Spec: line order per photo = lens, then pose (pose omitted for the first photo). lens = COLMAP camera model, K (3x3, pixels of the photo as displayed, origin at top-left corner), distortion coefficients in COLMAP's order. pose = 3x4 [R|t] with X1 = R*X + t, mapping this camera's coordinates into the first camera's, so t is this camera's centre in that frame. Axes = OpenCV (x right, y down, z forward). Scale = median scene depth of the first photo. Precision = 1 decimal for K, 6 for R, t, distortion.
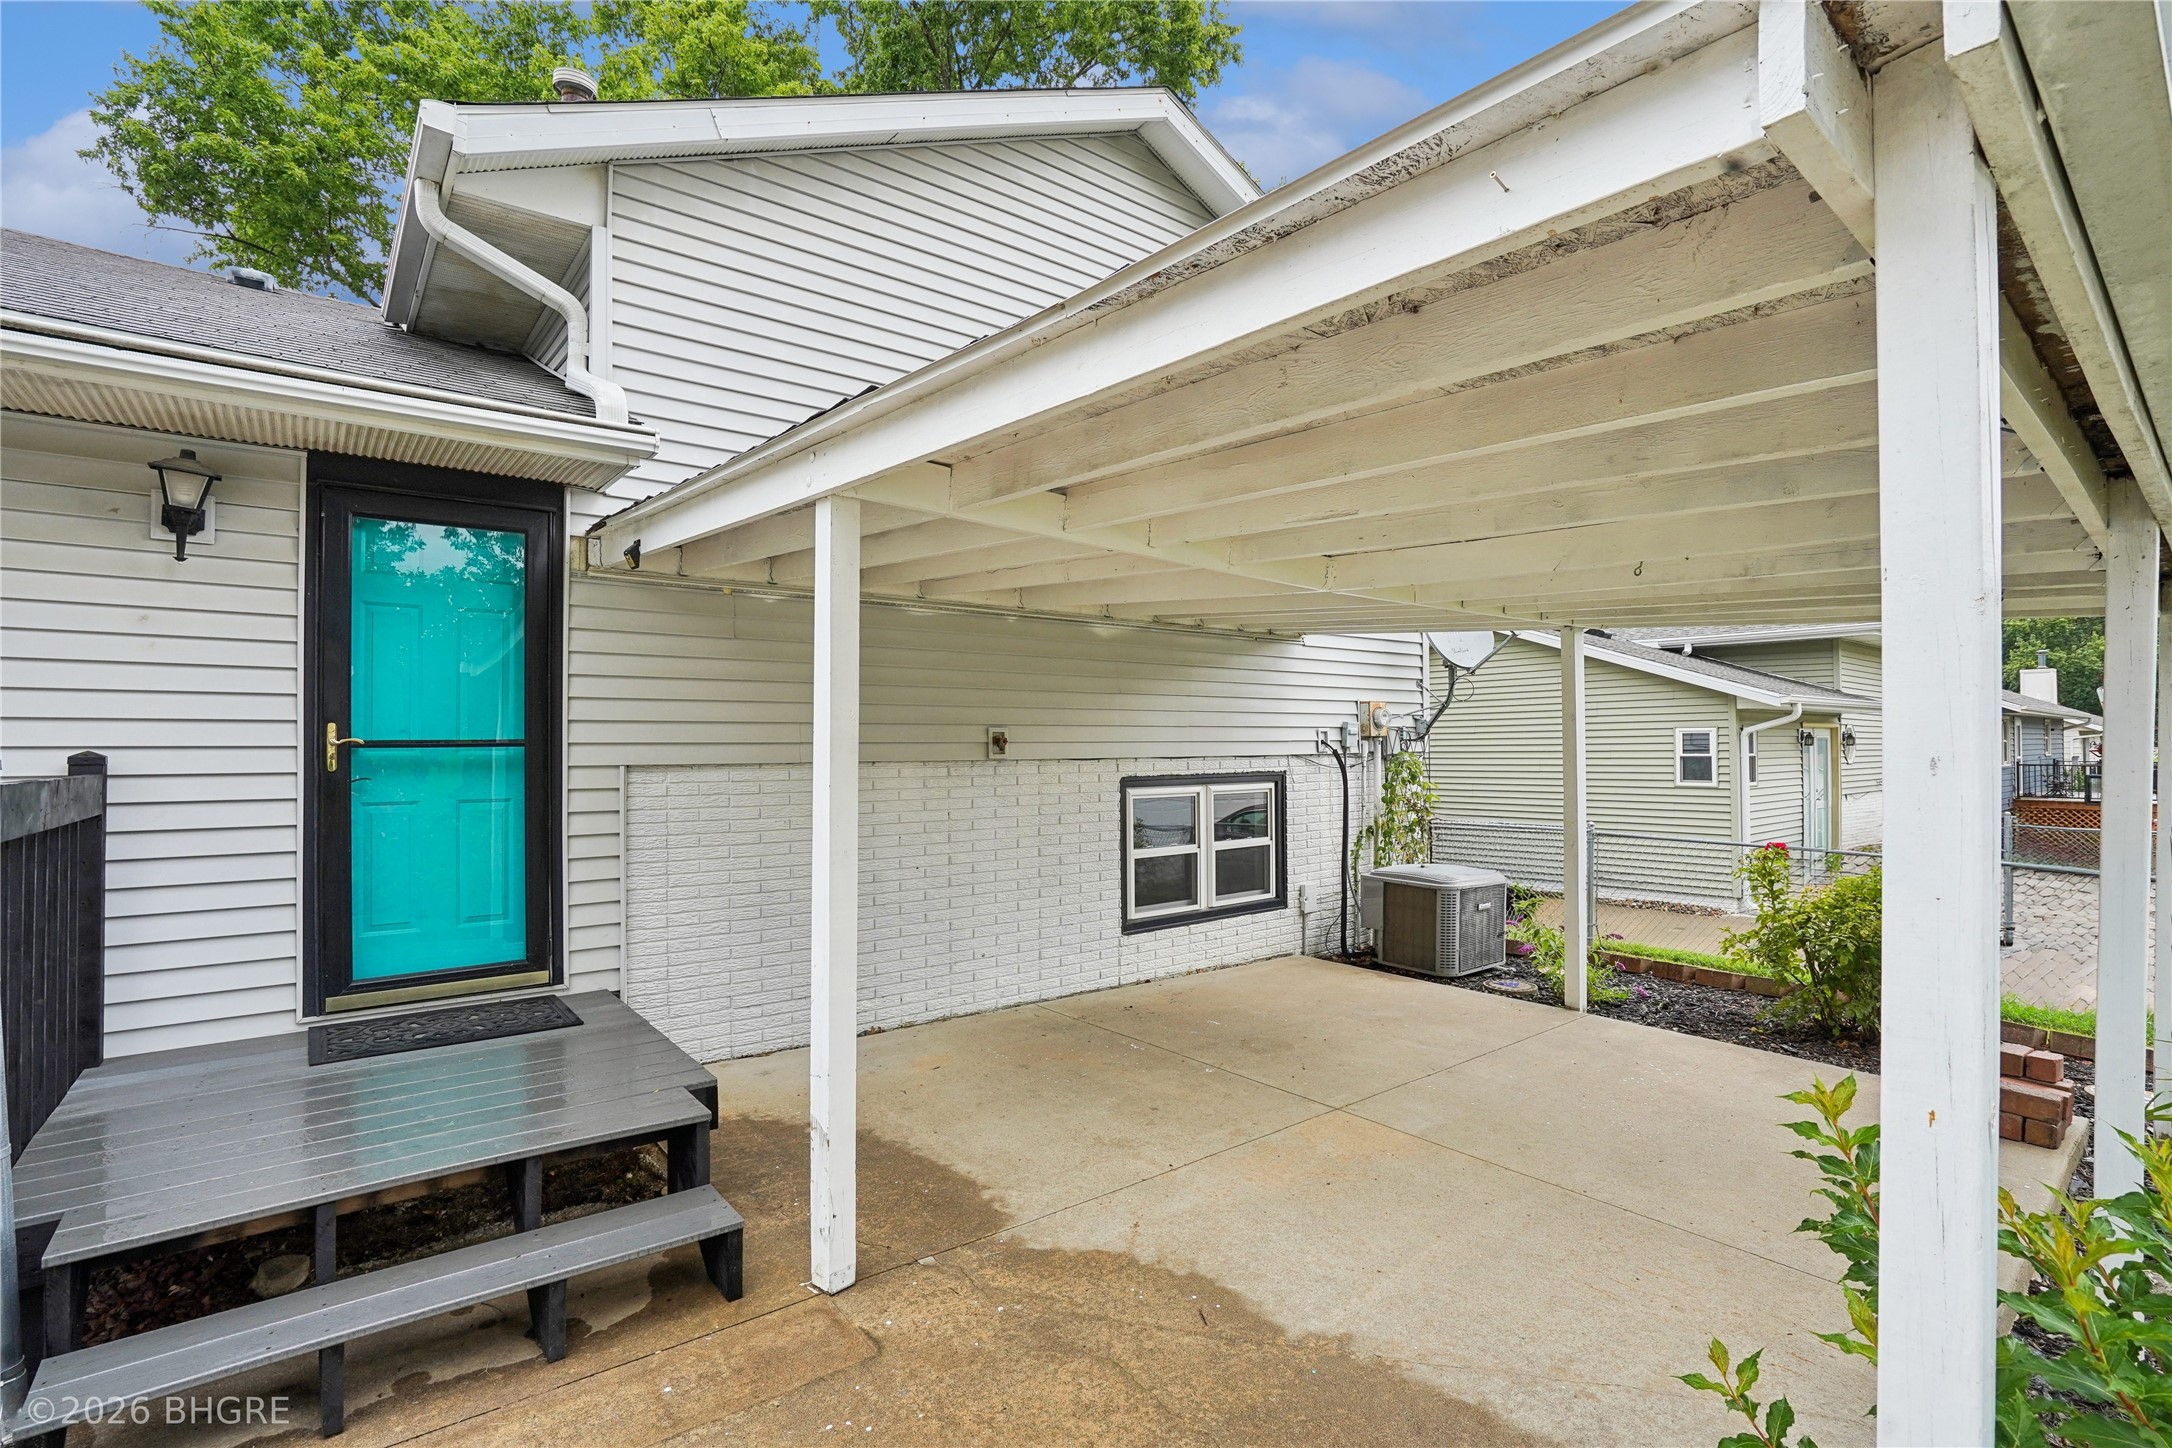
lens RADIAL K [[1029.6, 0, 1086.0], [0, 1029.6, 724.0], [0, 0, 1]] dist [-0.025987, -0.000295]
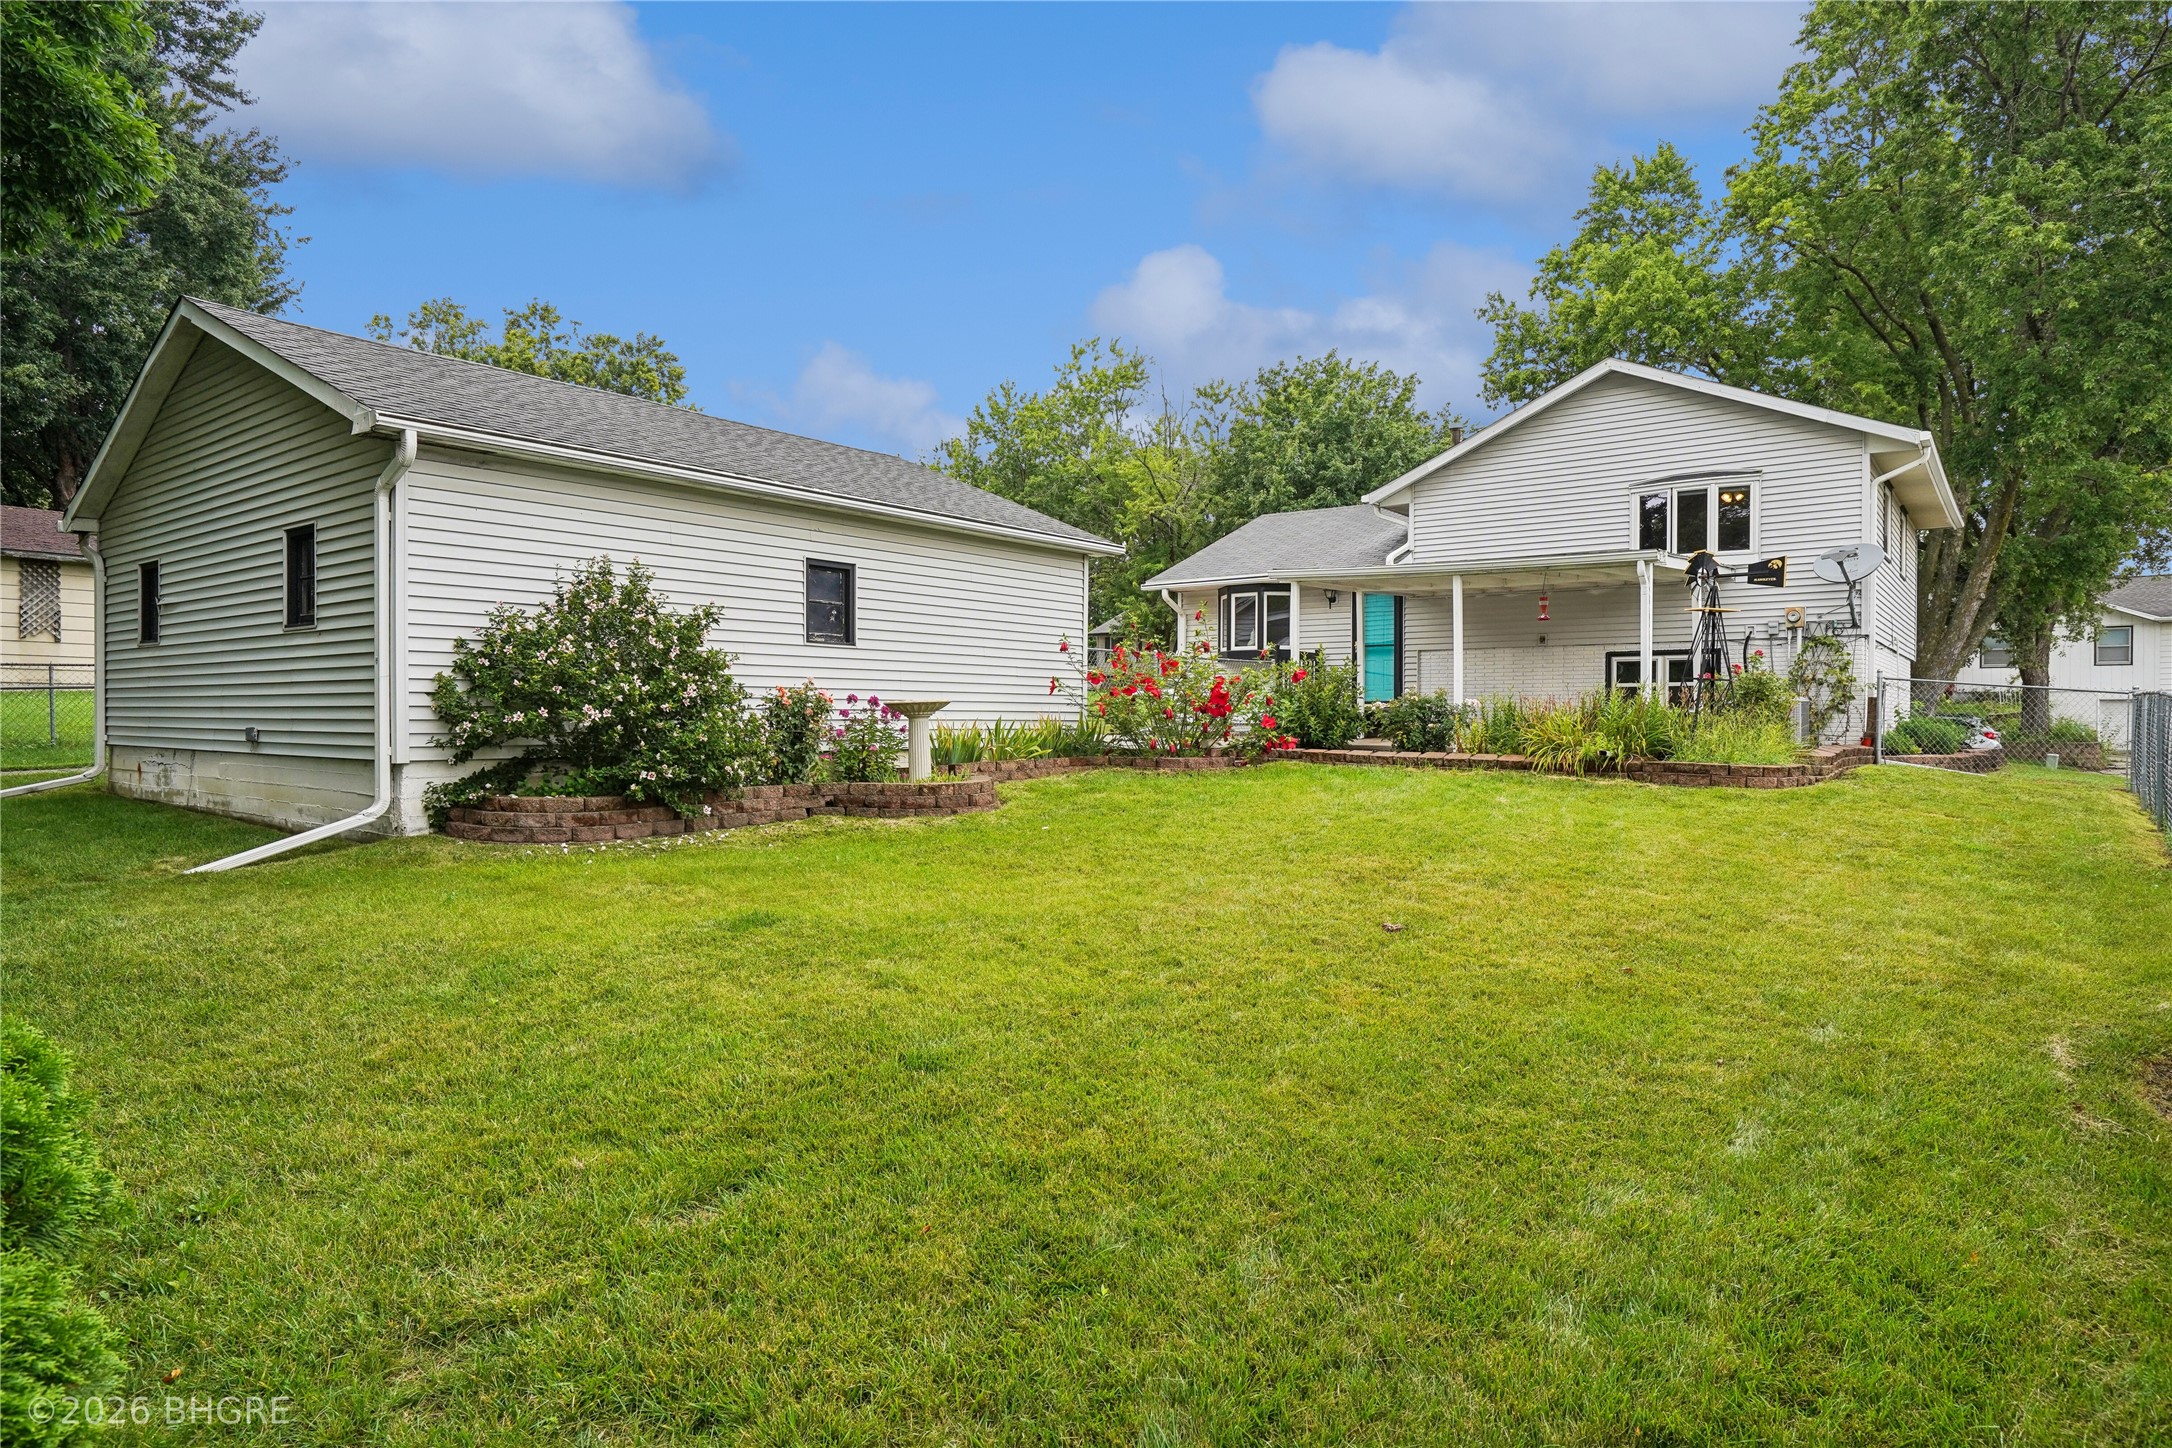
lens RADIAL K [[1217.6, 0, 1086.0], [0, 1217.6, 724.0], [0, 0, 1]] dist [0.000132, 0.000025]
pose [[0.242343, 0.011109, -0.970127, 2.396067], [0.017038, 0.999732, 0.015704, 0.148166], [0.970041, -0.020335, 0.242089, -0.830047]]
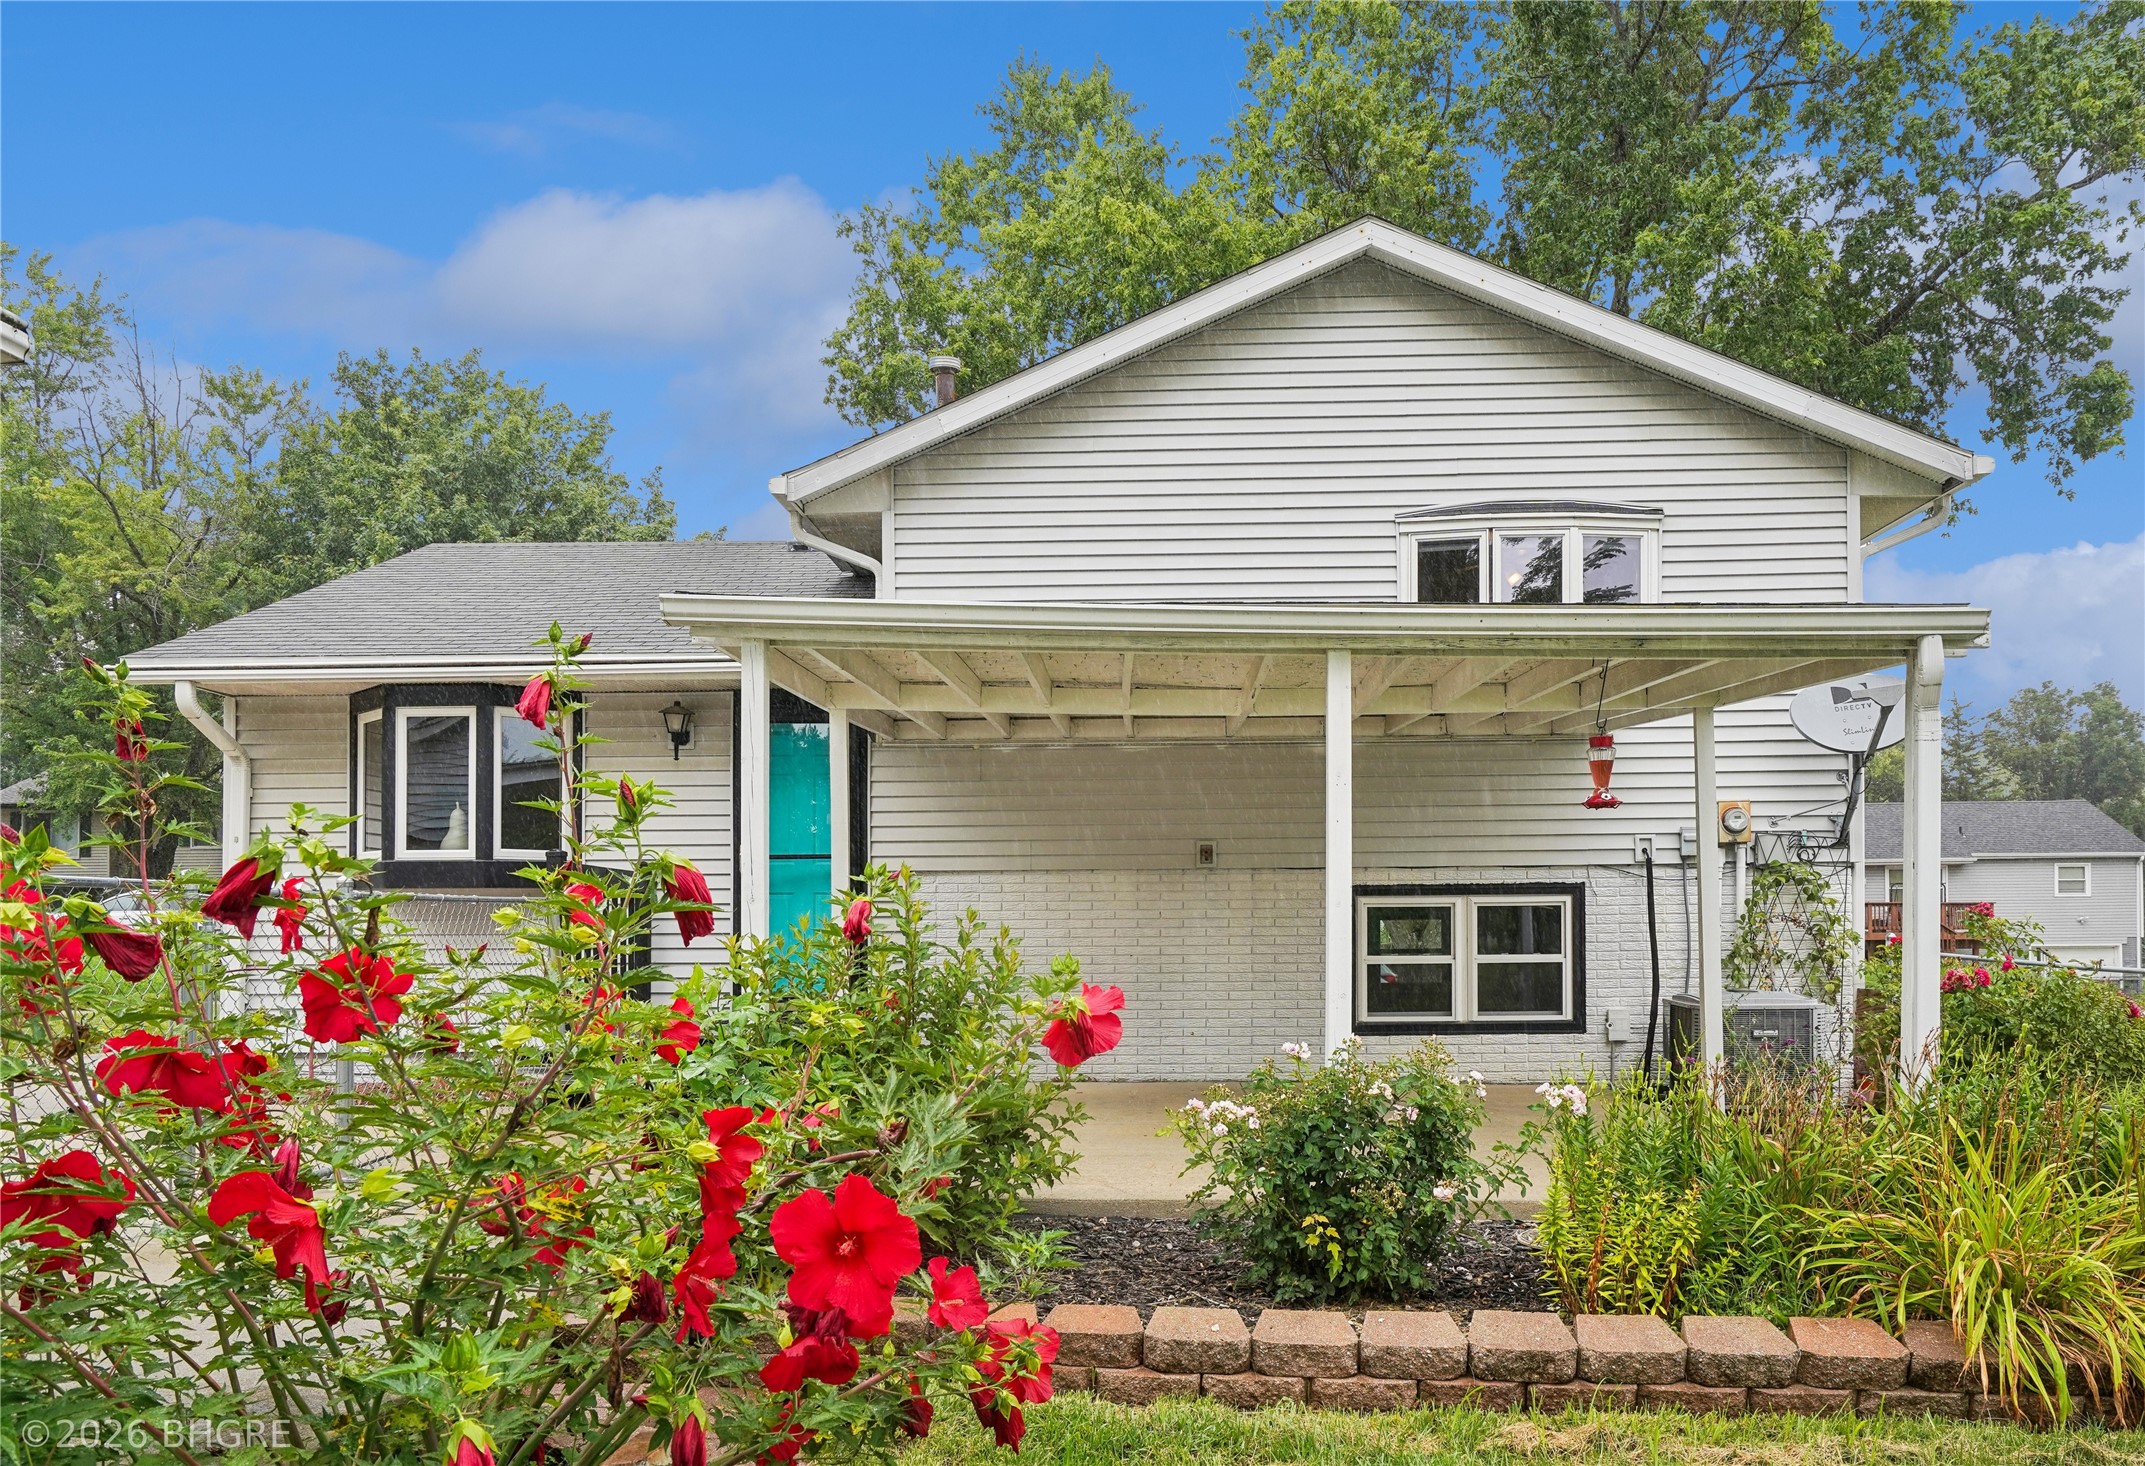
lens RADIAL K [[1589.3, 0, 1071.3], [0, 1589.3, 844.0], [0, 0, 1]] dist [0.029992, 0.003763]
pose [[0.746957, -0.034681, -0.663967, 0.873418], [0.015720, 0.999281, -0.034511, 0.058497], [0.664686, 0.015340, 0.746965, -0.393223]]
